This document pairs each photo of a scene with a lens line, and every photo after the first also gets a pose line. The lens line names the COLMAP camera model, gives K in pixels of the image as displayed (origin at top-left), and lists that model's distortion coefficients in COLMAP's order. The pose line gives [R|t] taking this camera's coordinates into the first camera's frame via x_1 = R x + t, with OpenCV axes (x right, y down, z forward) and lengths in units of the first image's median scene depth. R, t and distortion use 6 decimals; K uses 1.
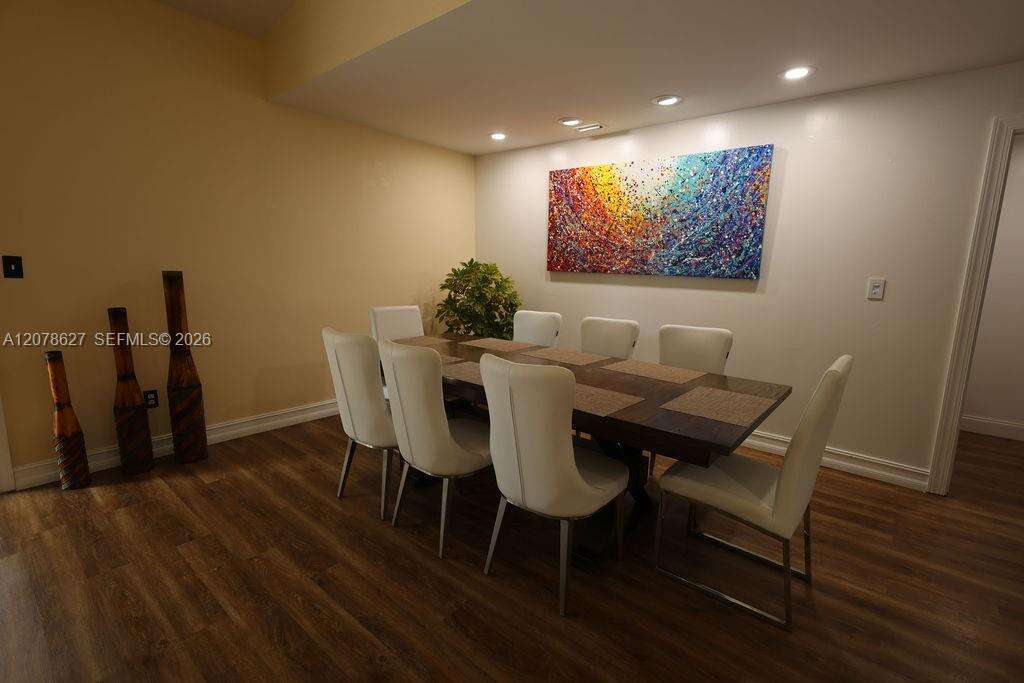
lens RADIAL K [[472.3, 0, 515.4], [0, 472.3, 346.6], [0, 0, 1]] dist [-0.002270, 0.001030]
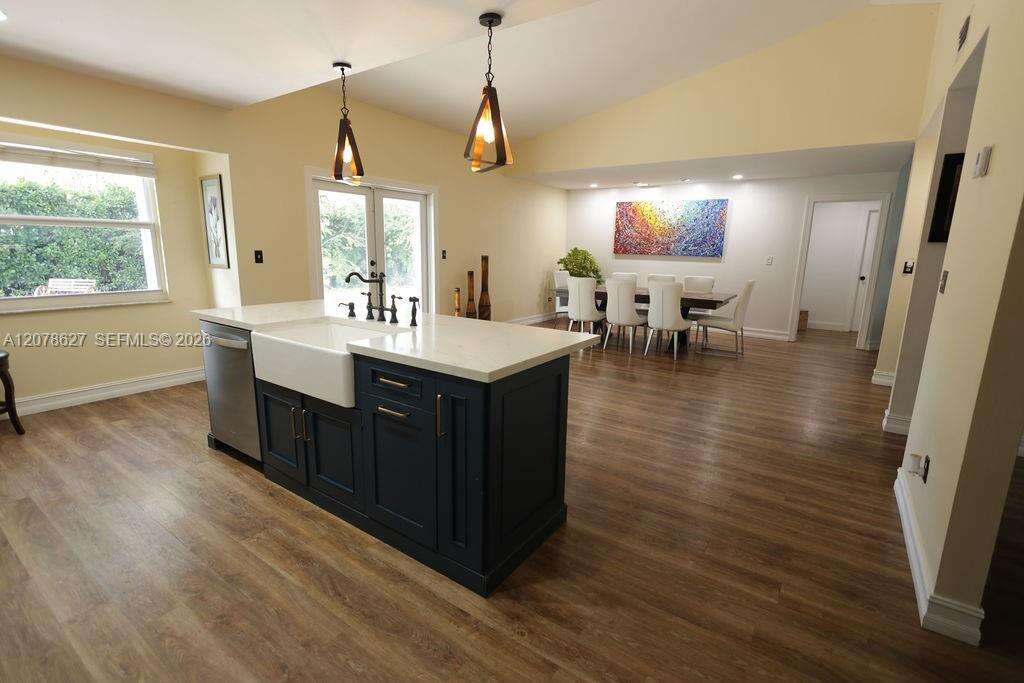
lens RADIAL K [[472.3, 0, 508.2], [0, 472.3, 341.6], [0, 0, 1]] dist [-0.002270, 0.001030]
pose [[0.995450, -0.024053, 0.092201, -0.832773], [0.021091, 0.999234, 0.032957, 0.192090], [-0.092923, -0.030862, 0.995195, -1.347803]]
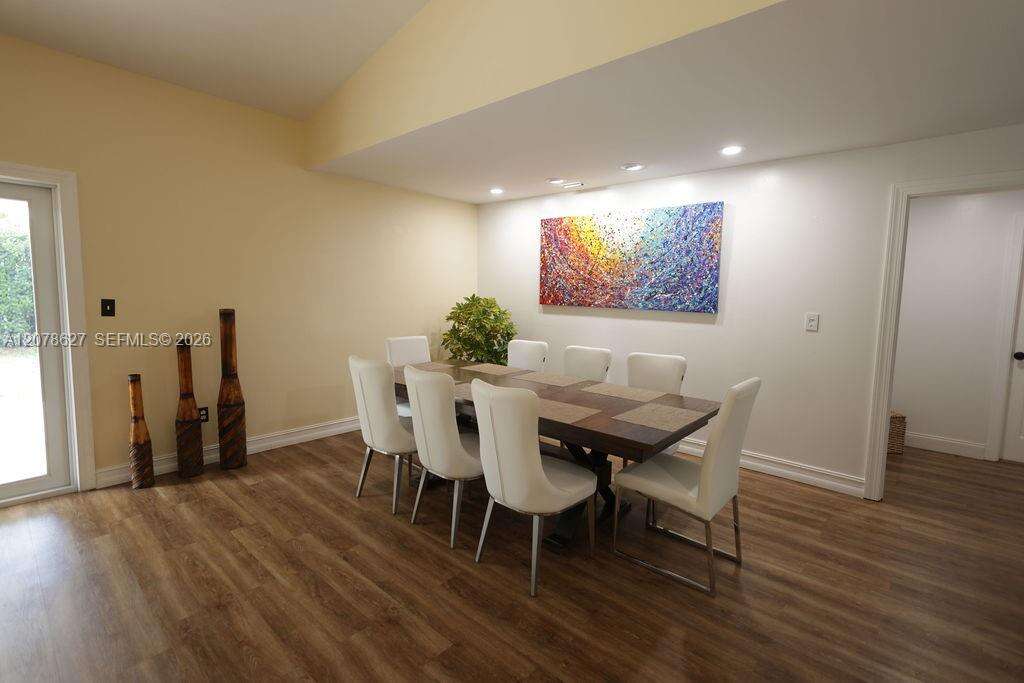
lens RADIAL K [[472.3, 0, 510.8], [0, 472.3, 335.7], [0, 0, 1]] dist [-0.002270, 0.001030]
pose [[0.999595, -0.001784, -0.028400, 0.045349], [-0.000374, 0.997124, -0.075784, 0.001529], [0.028454, 0.075764, 0.996720, -0.196578]]
